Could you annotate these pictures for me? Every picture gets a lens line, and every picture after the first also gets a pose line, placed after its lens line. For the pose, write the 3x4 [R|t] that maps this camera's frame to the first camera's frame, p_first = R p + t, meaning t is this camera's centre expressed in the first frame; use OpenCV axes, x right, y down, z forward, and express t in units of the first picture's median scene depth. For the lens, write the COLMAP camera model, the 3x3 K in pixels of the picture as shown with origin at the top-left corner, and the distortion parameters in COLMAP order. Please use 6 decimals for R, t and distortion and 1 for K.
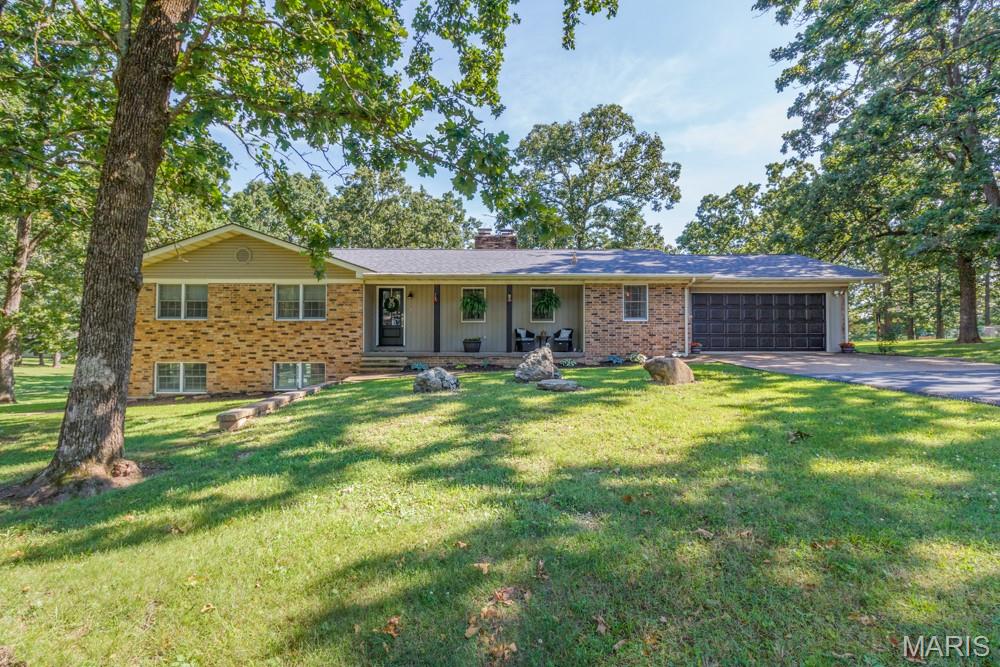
lens RADIAL K [[478.8, 0, 500.0], [0, 478.8, 333.5], [0, 0, 1]] dist [-0.001130, 0.000086]
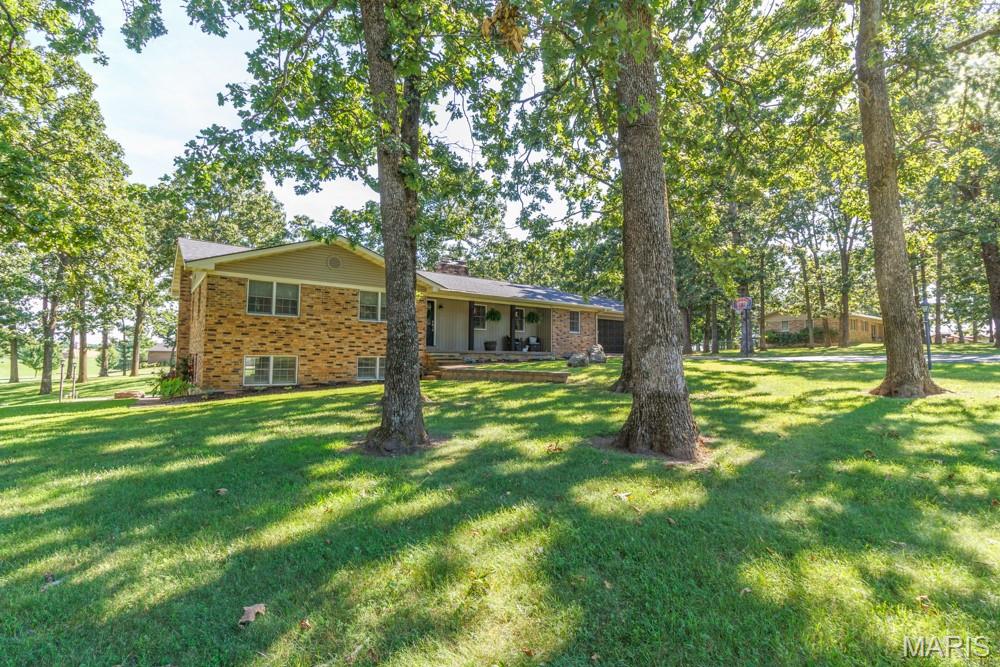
lens RADIAL K [[478.8, 0, 500.0], [0, 478.8, 333.5], [0, 0, 1]] dist [-0.001130, 0.000086]
pose [[0.799075, 0.037430, 0.600065, -0.898893], [-0.014748, 0.998980, -0.042674, 0.048917], [-0.601051, 0.025249, 0.798812, -0.147805]]
